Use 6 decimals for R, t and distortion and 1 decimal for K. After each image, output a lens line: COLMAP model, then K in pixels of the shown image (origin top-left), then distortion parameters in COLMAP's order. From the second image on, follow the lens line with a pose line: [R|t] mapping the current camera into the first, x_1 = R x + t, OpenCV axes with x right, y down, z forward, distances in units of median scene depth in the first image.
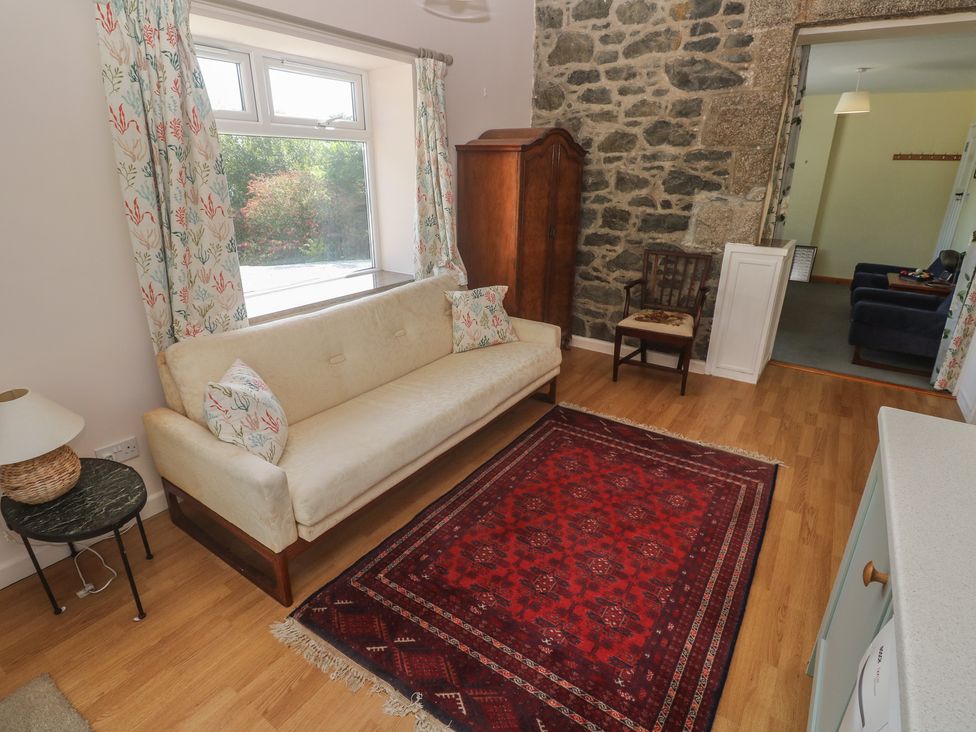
lens RADIAL K [[500.2, 0, 488.7], [0, 500.2, 366.5], [0, 0, 1]] dist [-0.006988, -0.000676]
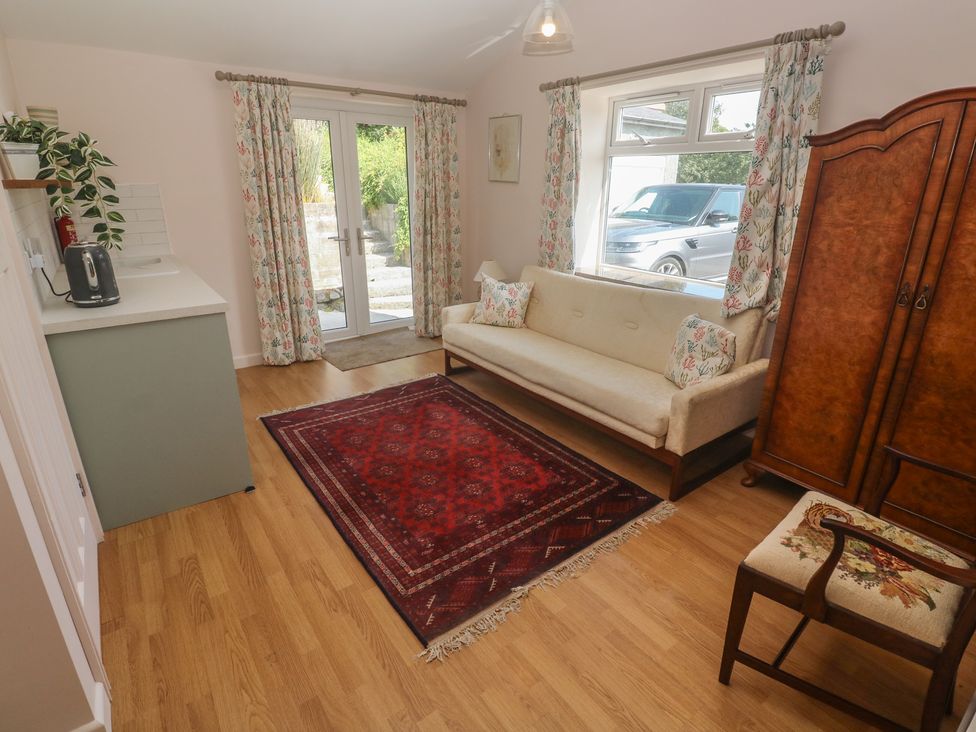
lens RADIAL K [[500.2, 0, 494.5], [0, 500.2, 356.4], [0, 0, 1]] dist [-0.006988, -0.000676]
pose [[-0.315270, 0.297841, -0.901053, 0.767191], [-0.363749, 0.839032, 0.404613, -0.285297], [0.876522, 0.455319, -0.156183, 0.780687]]
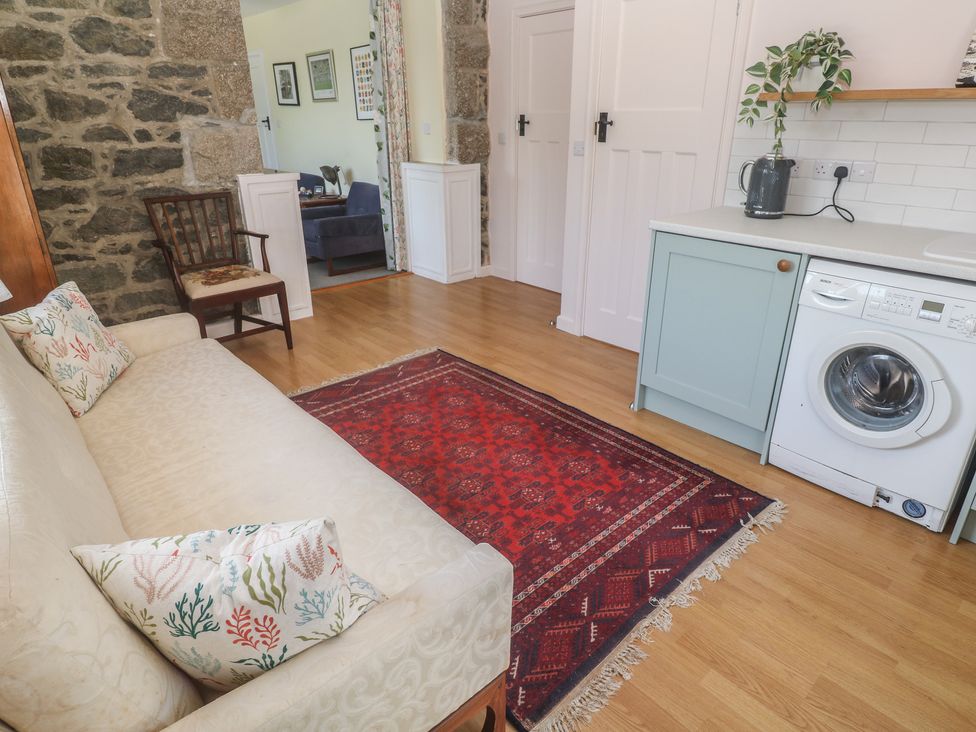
lens RADIAL K [[586.1, 0, 491.4], [0, 586.1, 361.7], [0, 0, 1]] dist [0.008040, -0.011910]
pose [[0.240395, -0.383863, 0.891549, -0.466985], [0.362900, 0.887420, 0.284234, -0.090041], [-0.900285, 0.255215, 0.352635, 0.327931]]
